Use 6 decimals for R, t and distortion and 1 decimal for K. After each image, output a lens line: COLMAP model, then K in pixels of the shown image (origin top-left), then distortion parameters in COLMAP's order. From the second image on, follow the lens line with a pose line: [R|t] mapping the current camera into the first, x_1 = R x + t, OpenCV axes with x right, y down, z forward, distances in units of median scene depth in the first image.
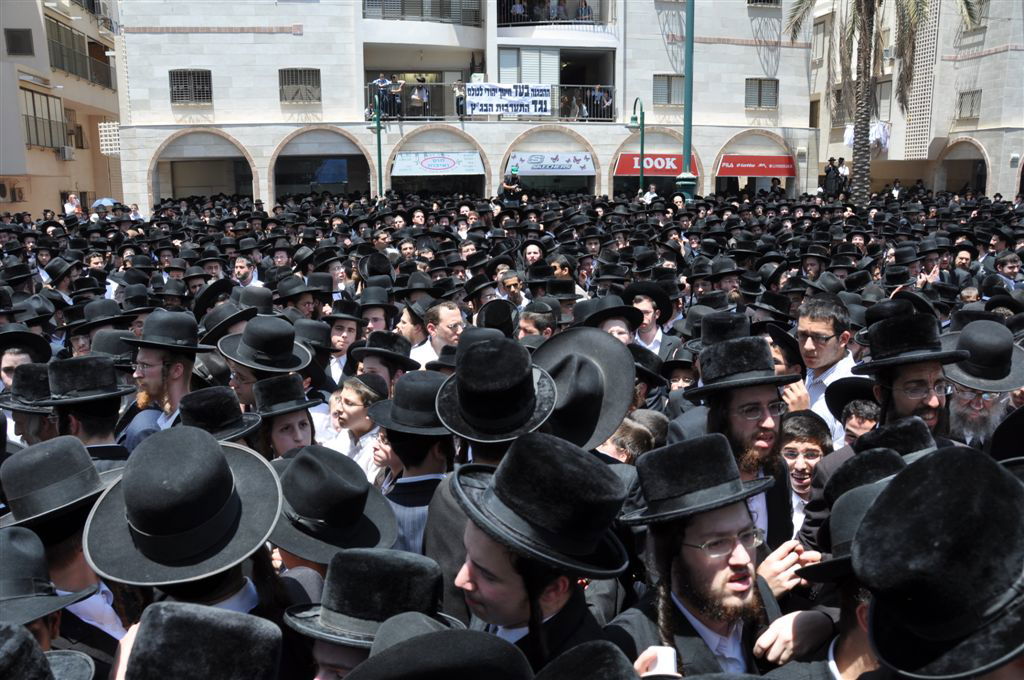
lens RADIAL K [[802.4, 0, 514.1], [0, 802.4, 343.6], [0, 0, 1]] dist [-0.145322, 0.091093]
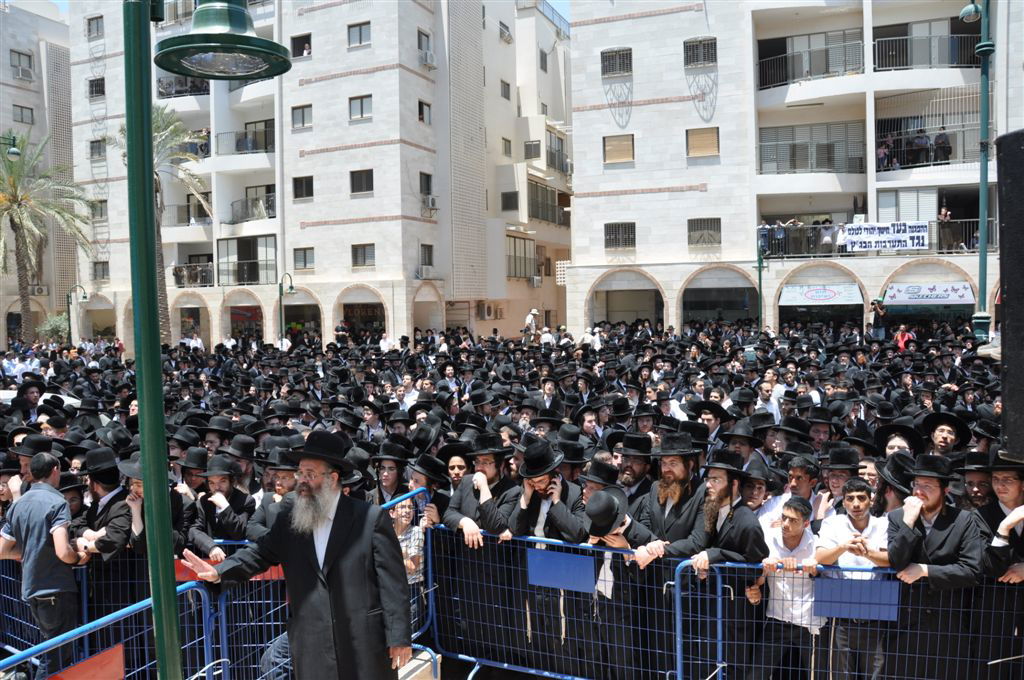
lens RADIAL K [[802.4, 0, 511.8], [0, 802.4, 341.7], [0, 0, 1]] dist [-0.145322, 0.091093]
pose [[0.843254, 0.016811, -0.537252, 0.138780], [-0.092576, 0.989117, -0.114353, 0.010285], [0.529483, 0.146166, 0.835634, -0.166498]]
